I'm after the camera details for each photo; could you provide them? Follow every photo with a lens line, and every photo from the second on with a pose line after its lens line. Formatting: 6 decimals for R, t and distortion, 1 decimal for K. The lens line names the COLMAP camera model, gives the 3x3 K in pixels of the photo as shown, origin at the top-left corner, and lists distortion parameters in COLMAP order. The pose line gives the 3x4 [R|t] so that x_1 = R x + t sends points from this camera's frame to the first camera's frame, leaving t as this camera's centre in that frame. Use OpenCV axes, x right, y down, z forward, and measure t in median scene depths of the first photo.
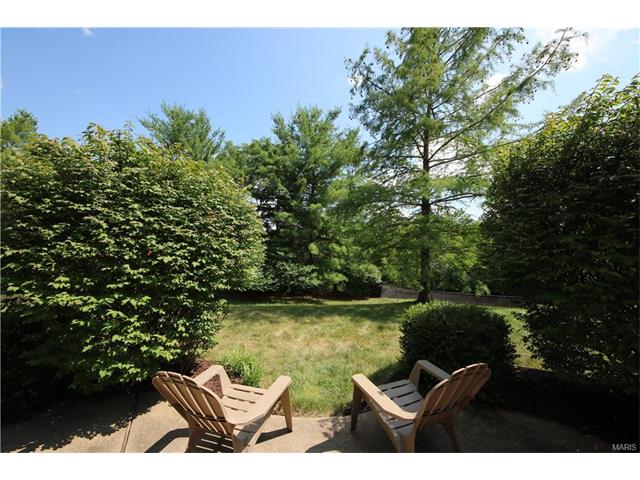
lens RADIAL K [[245.9, 0, 320.0], [0, 245.9, 240.0], [0, 0, 1]] dist [0.028701, -0.018746]
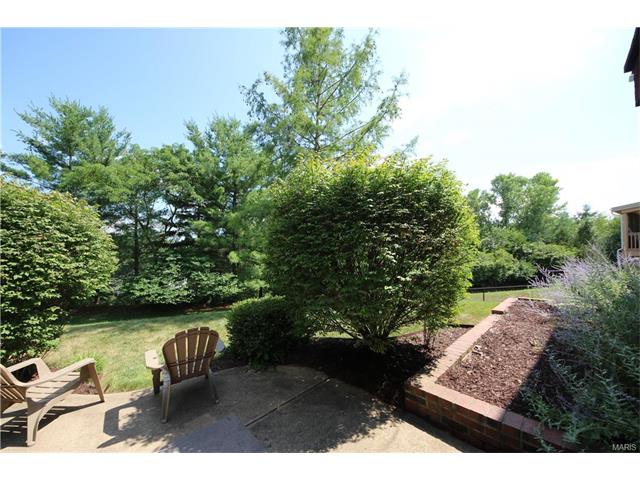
lens RADIAL K [[245.9, 0, 320.0], [0, 245.9, 240.0], [0, 0, 1]] dist [0.028701, -0.018746]
pose [[0.970609, -0.015795, 0.240141, 0.082452], [0.022134, 0.999474, -0.023722, -0.002570], [-0.239640, 0.028341, 0.970448, -0.065798]]
